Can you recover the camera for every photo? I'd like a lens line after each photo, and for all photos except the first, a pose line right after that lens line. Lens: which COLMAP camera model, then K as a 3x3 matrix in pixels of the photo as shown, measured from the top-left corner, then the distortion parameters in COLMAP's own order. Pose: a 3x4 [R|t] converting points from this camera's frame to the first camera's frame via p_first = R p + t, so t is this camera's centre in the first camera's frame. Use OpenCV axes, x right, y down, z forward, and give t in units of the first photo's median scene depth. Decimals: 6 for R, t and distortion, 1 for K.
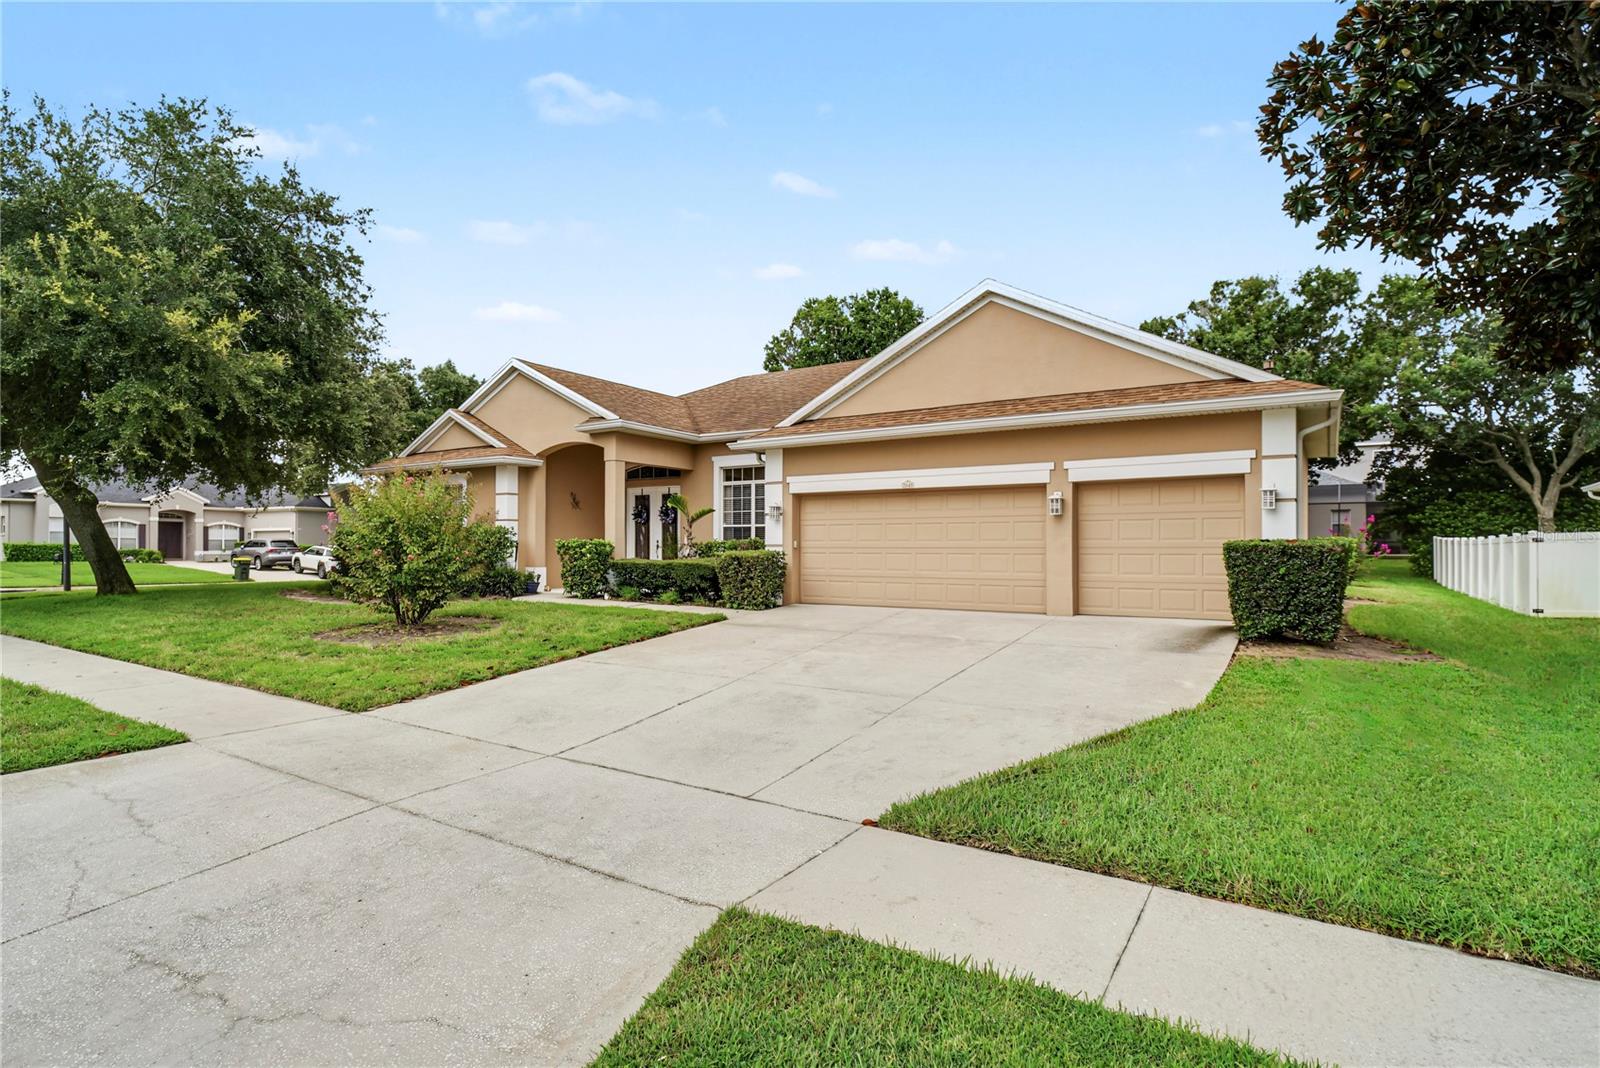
lens RADIAL K [[807.7, 0, 800.1], [0, 807.7, 541.3], [0, 0, 1]] dist [-0.004096, -0.001027]
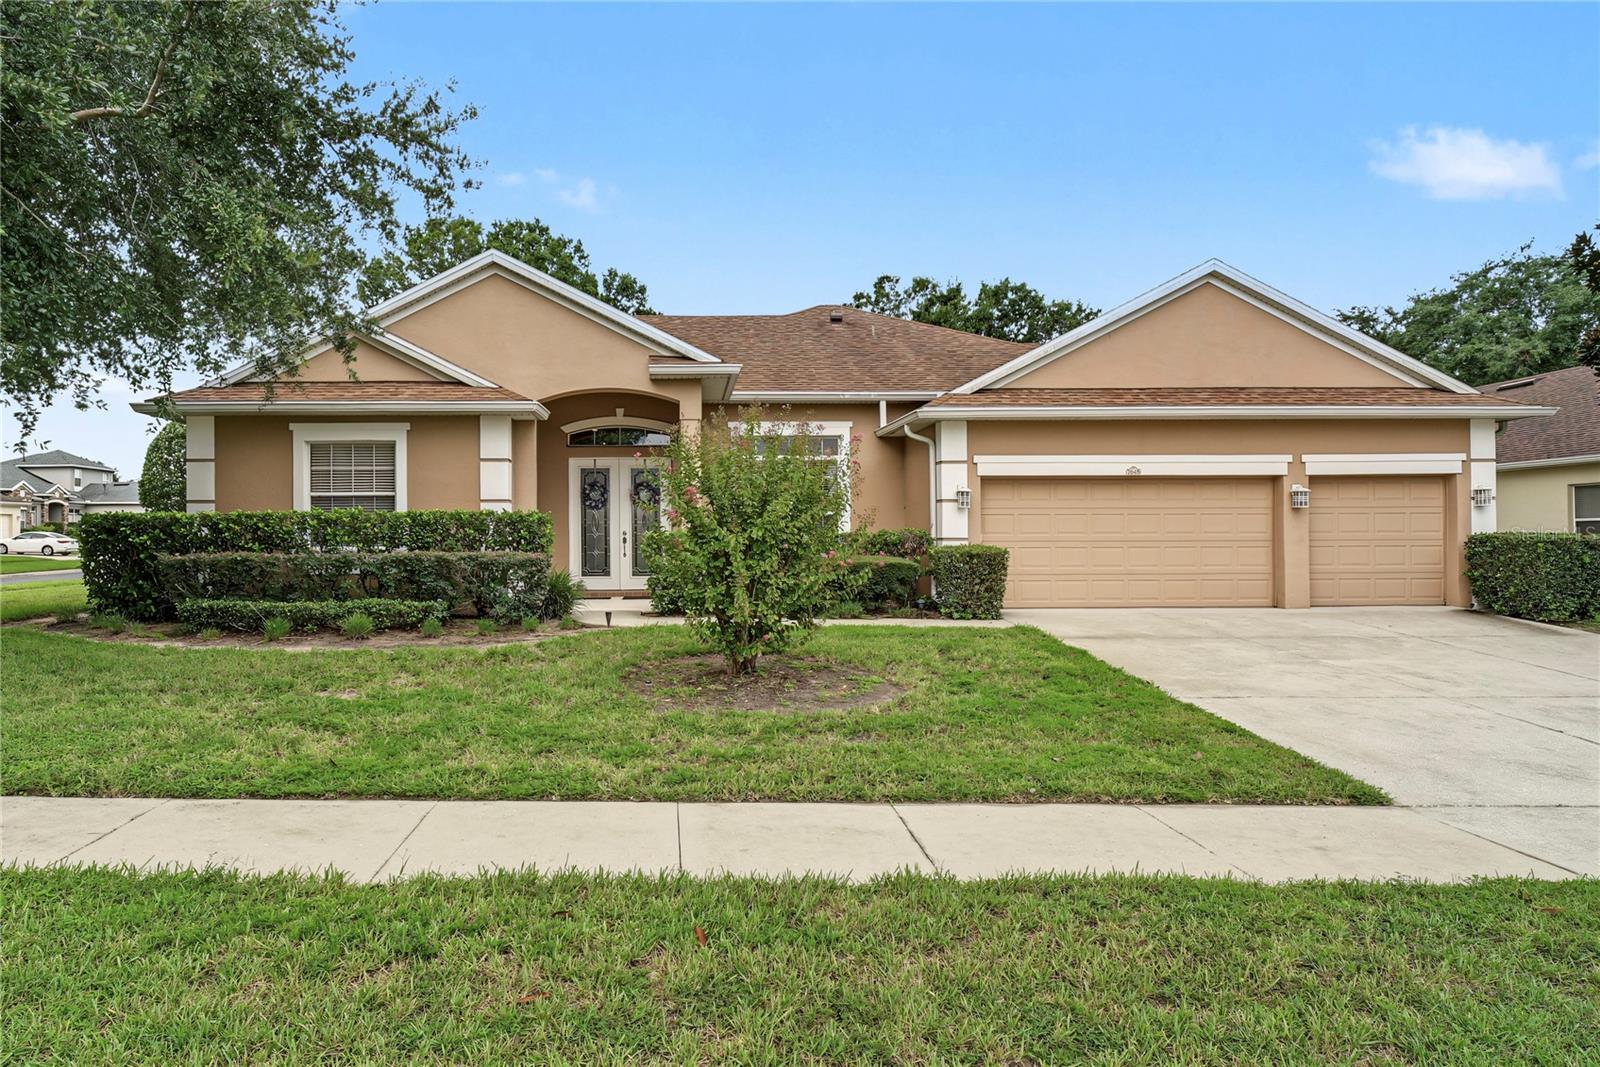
lens RADIAL K [[807.7, 0, 800.1], [0, 807.7, 540.8], [0, 0, 1]] dist [-0.004096, -0.001027]
pose [[0.844621, -0.003933, 0.535350, -0.687437], [-0.000645, 0.999965, 0.008364, 0.000706], [-0.535364, -0.007409, 0.844589, 0.449036]]
